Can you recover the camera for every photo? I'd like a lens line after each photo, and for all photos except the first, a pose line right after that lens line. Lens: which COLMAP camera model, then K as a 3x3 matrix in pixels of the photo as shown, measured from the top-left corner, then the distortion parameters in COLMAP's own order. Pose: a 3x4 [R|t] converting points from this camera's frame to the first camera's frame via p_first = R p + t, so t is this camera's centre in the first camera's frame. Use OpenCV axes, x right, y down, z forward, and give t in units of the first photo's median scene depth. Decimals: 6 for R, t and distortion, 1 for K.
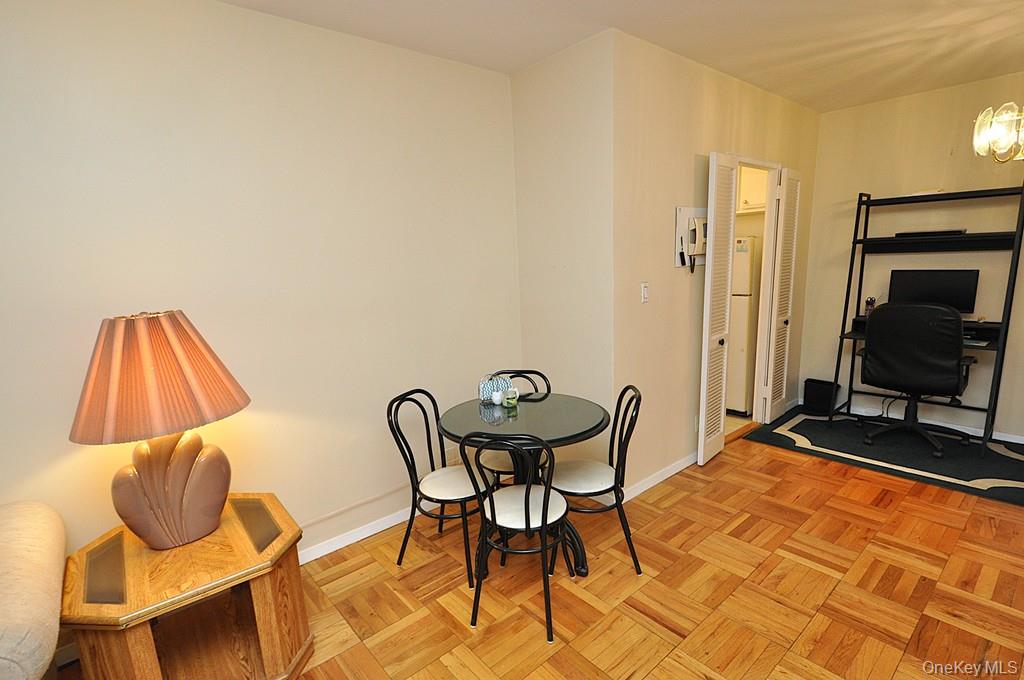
lens RADIAL K [[498.7, 0, 511.7], [0, 498.7, 354.9], [0, 0, 1]] dist [0.017888, -0.011754]
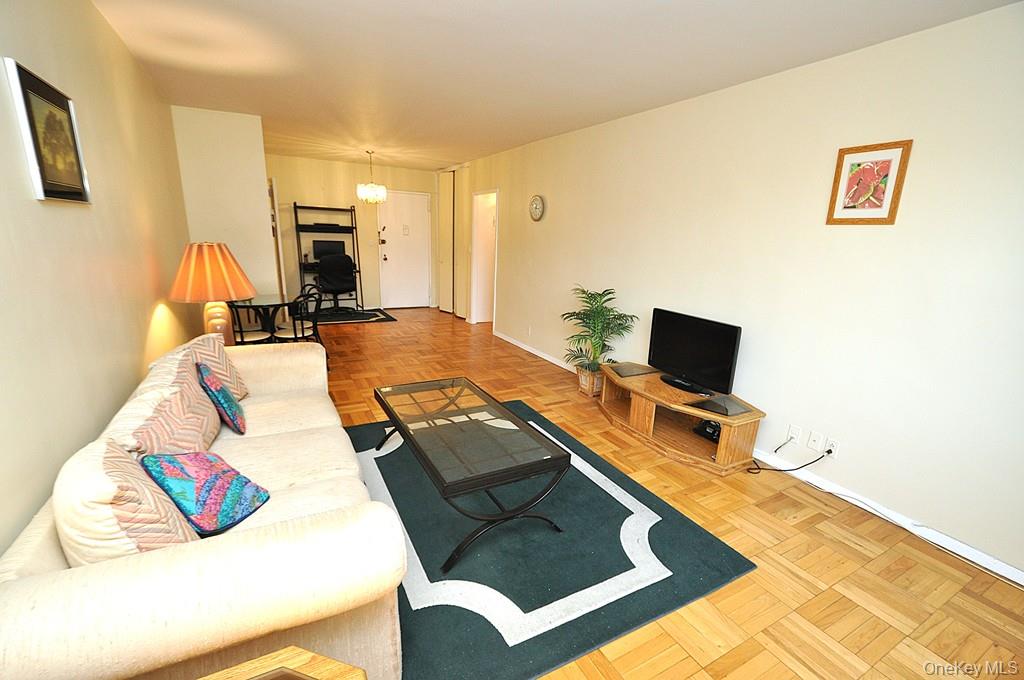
lens RADIAL K [[444.9, 0, 510.4], [0, 444.9, 354.1], [0, 0, 1]] dist [0.015500, -0.008657]
pose [[0.208604, -0.208161, 0.955590, -1.113925], [0.146839, 0.972677, 0.179828, 0.097259], [-0.966914, 0.102805, 0.233471, -0.248690]]
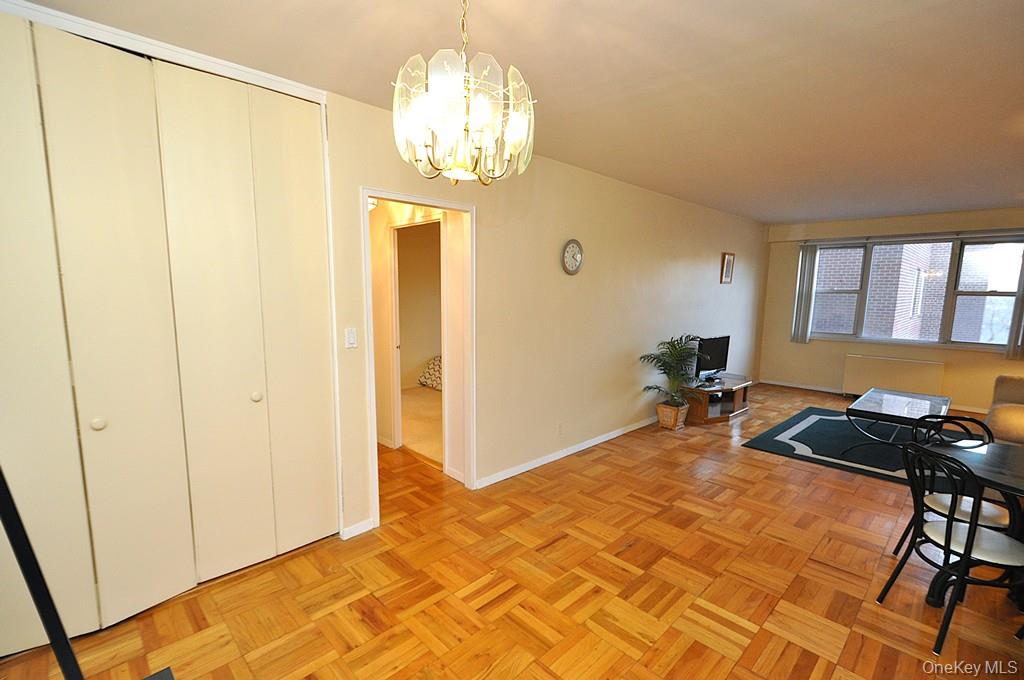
lens RADIAL K [[466.0, 0, 511.1], [0, 466.0, 353.9], [0, 0, 1]] dist [0.022002, -0.015072]
pose [[-0.997559, 0.037563, -0.058858, 0.706453], [0.015778, 0.942427, 0.334038, -0.264217], [0.068017, 0.332295, -0.940720, 1.126781]]
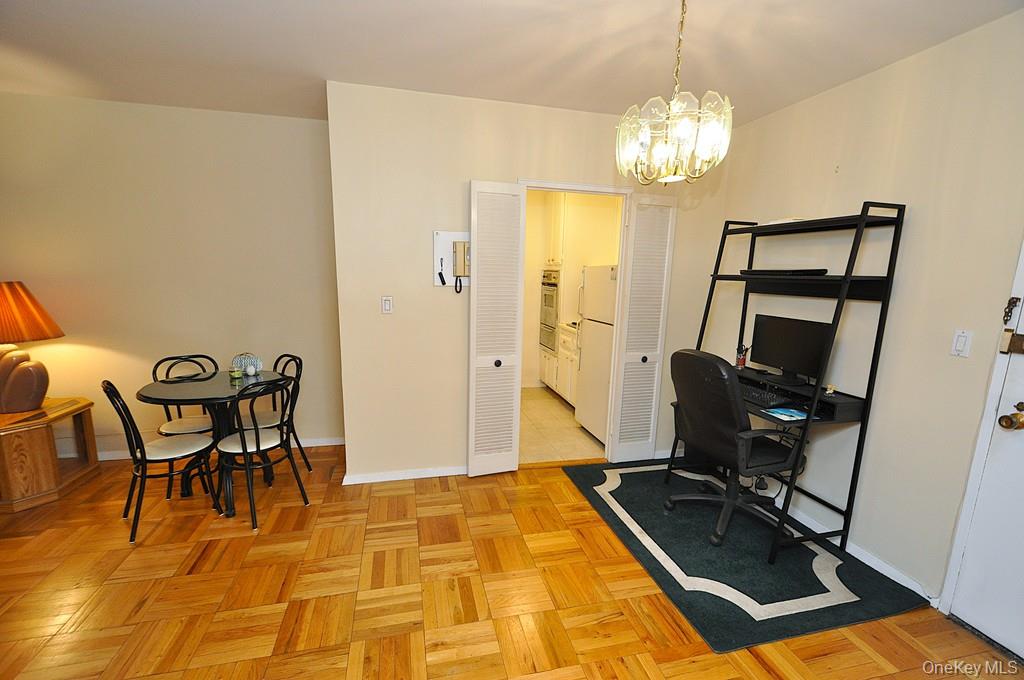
lens RADIAL K [[444.9, 0, 510.4], [0, 444.9, 354.1], [0, 0, 1]] dist [0.015500, -0.008657]
pose [[0.887108, 0.145513, -0.438024, 0.806819], [-0.148678, 0.988509, 0.027275, -0.070372], [0.436960, 0.040928, 0.898549, 0.182148]]
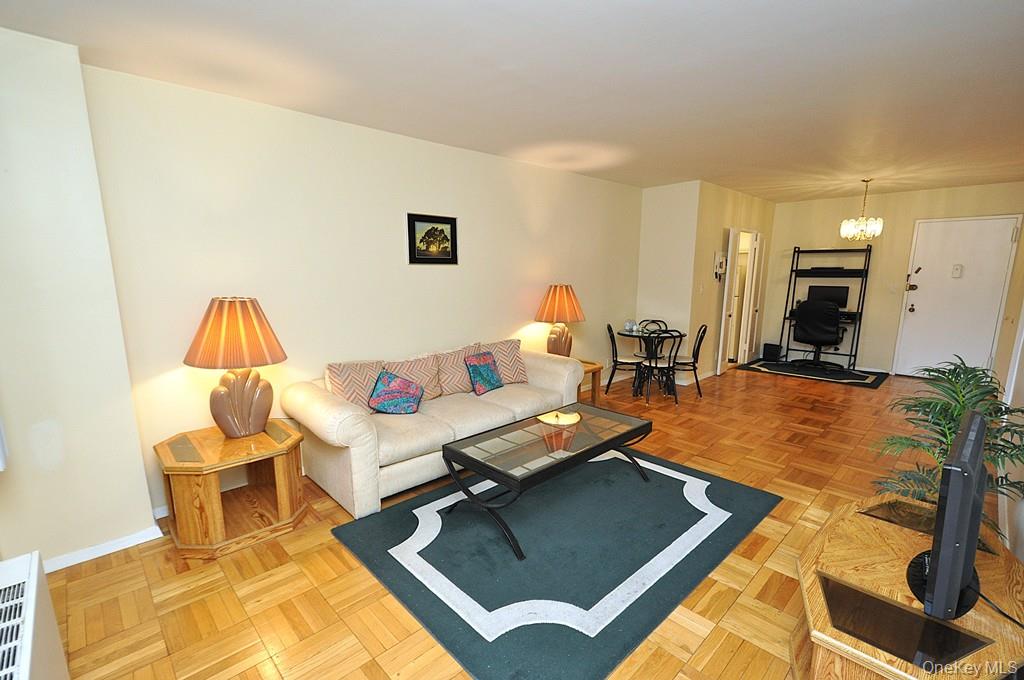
lens RADIAL K [[458.7, 0, 510.0], [0, 458.7, 356.0], [0, 0, 1]] dist [0.001928, -0.000743]
pose [[0.997791, 0.030523, 0.059012, -0.585285], [-0.029755, 0.999461, -0.013864, 0.189457], [-0.059403, 0.012077, 0.998161, -0.827758]]
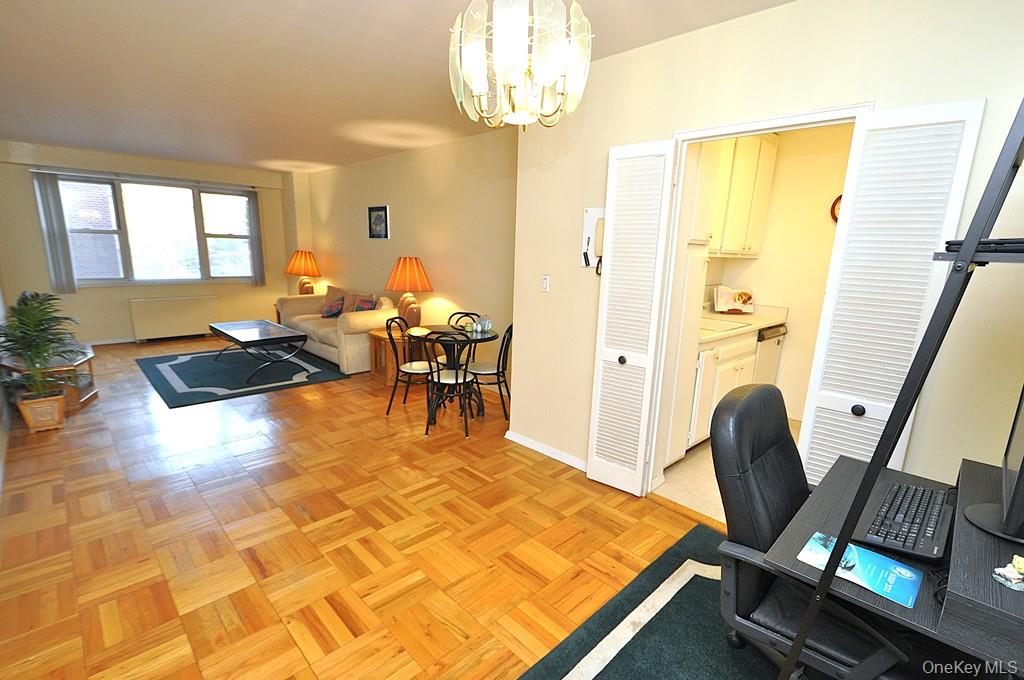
lens RADIAL K [[474.5, 0, 509.6], [0, 474.5, 355.6], [0, 0, 1]] dist [0.015278, -0.011258]
pose [[0.054361, 0.263458, -0.963138, 1.158119], [-0.227037, 0.942561, 0.245015, -0.183857], [0.972368, 0.205349, 0.111054, 0.687136]]
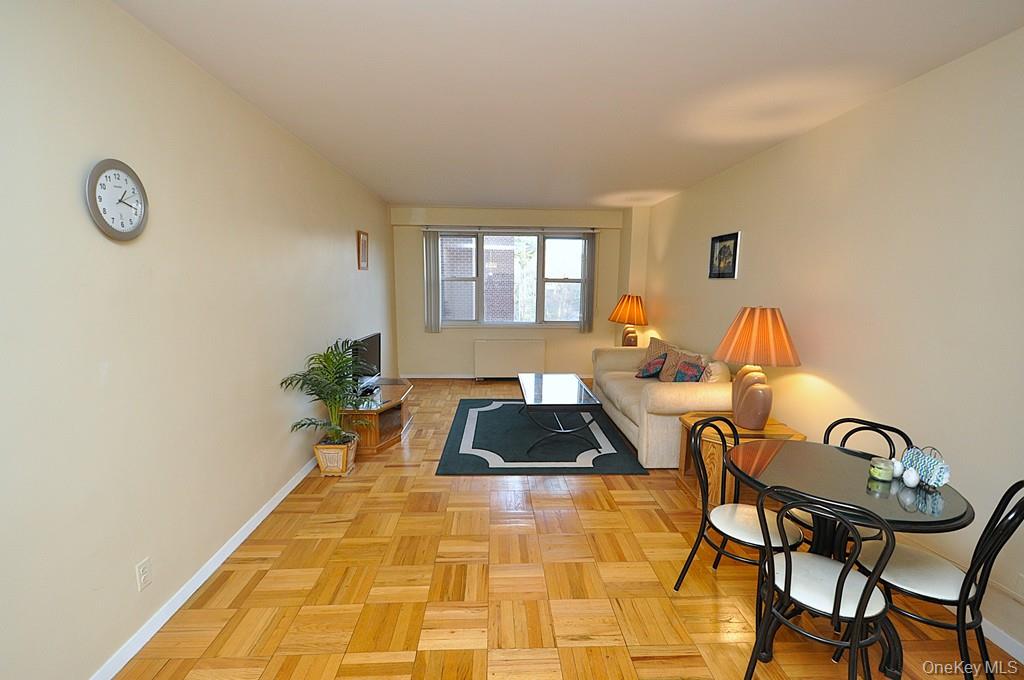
lens RADIAL K [[458.7, 0, 510.0], [0, 458.7, 356.0], [0, 0, 1]] dist [0.001928, -0.000743]
pose [[-0.624146, 0.160595, -0.764625, 0.623695], [-0.138119, 0.940555, 0.310290, -0.157492], [0.769003, 0.299275, -0.564862, 0.638566]]
